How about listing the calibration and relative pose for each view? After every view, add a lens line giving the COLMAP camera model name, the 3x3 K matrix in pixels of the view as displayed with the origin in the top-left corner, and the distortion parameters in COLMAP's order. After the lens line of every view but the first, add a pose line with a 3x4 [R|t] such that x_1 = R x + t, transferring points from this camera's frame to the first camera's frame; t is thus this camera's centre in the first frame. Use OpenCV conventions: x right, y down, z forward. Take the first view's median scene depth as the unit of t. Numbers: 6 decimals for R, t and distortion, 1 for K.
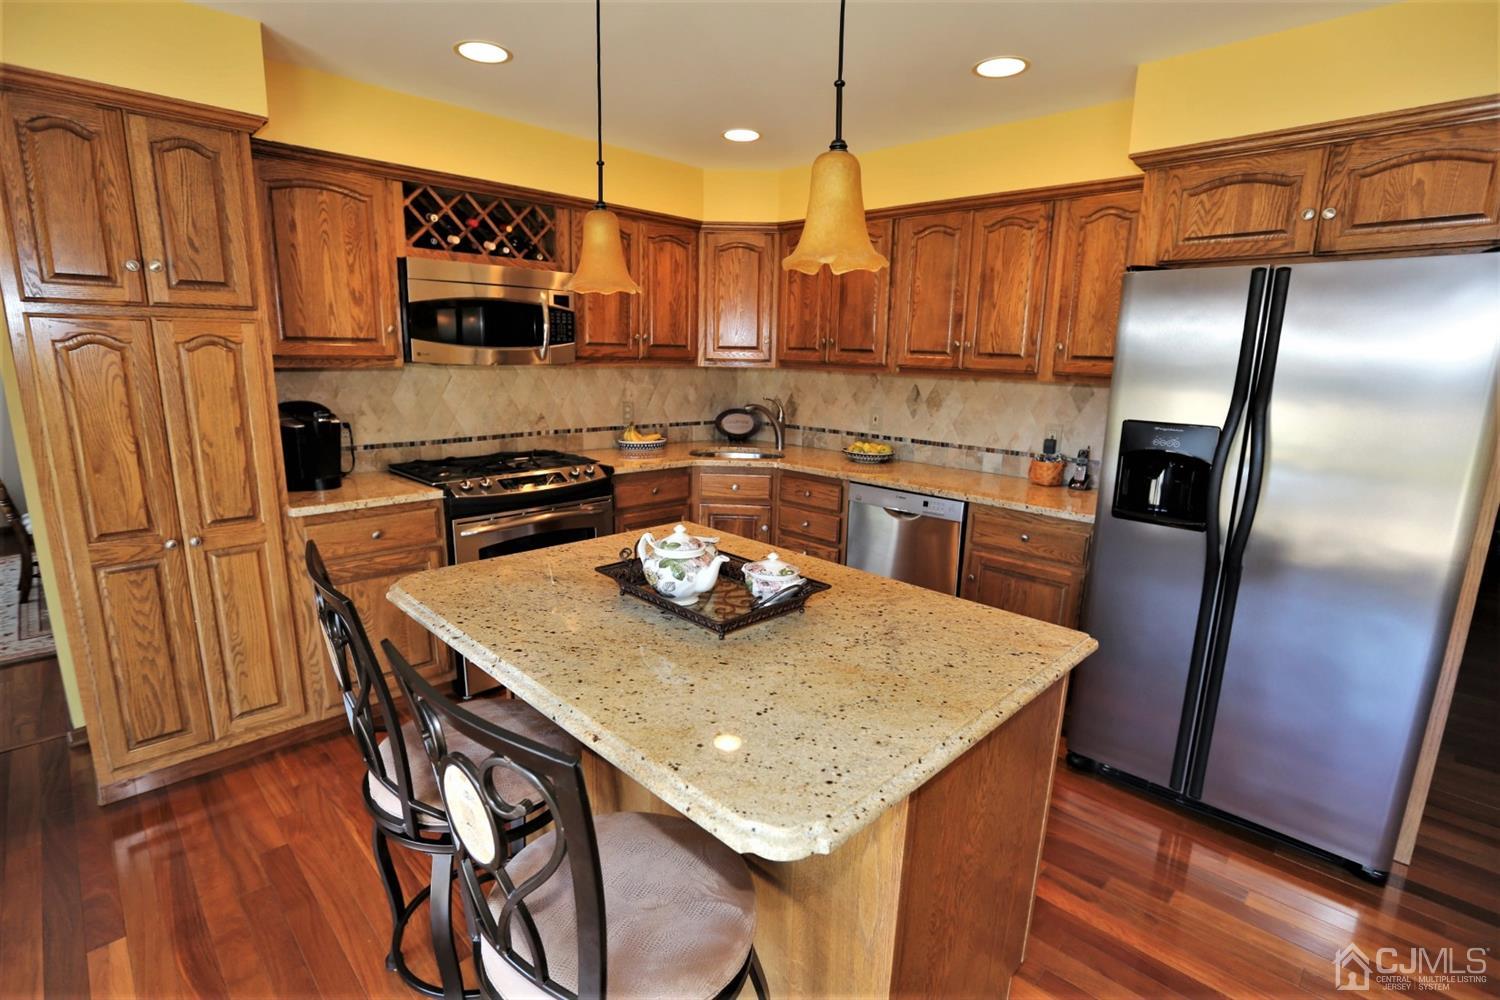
lens RADIAL K [[710.2, 0, 740.8], [0, 710.2, 506.1], [0, 0, 1]] dist [-0.052013, 0.007957]
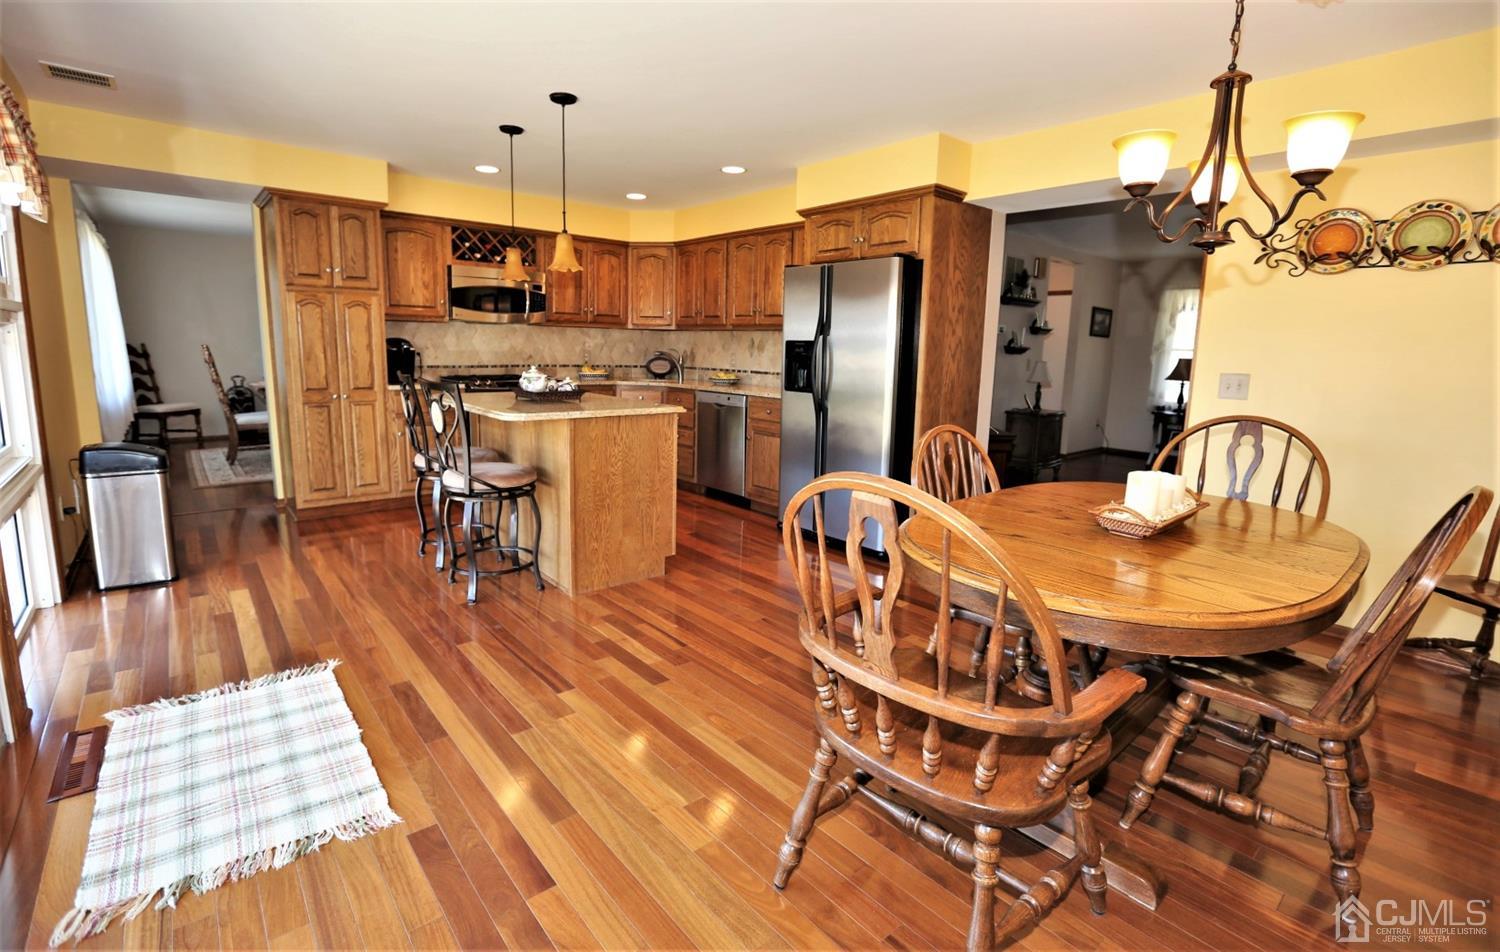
lens RADIAL K [[692.3, 0, 751.4], [0, 692.3, 461.8], [0, 0, 1]] dist [-0.062194, 0.000061]
pose [[0.997508, 0.014980, -0.068941, 0.470447], [-0.018605, 0.998461, -0.052253, 0.261971], [0.068053, 0.053406, 0.996251, -0.765276]]
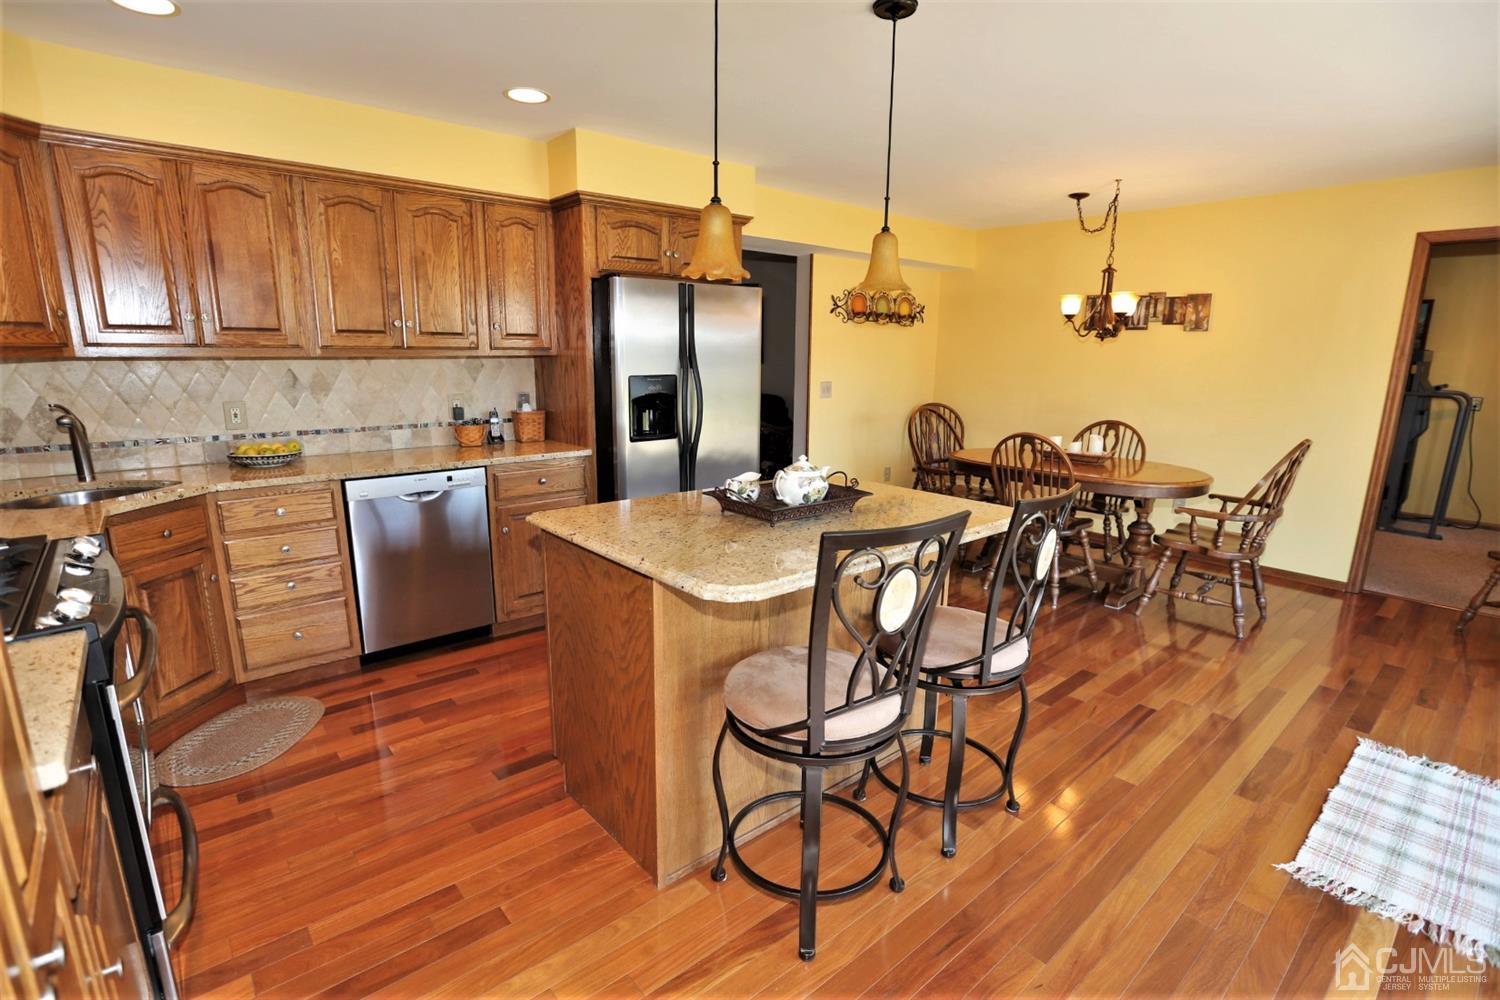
lens RADIAL K [[710.2, 0, 740.8], [0, 710.2, 506.1], [0, 0, 1]] dist [-0.052013, 0.007957]
pose [[0.061035, -0.233620, 0.970411, -0.775054], [0.200266, 0.955319, 0.217391, -0.111493], [-0.977839, 0.181072, 0.105094, 0.520832]]
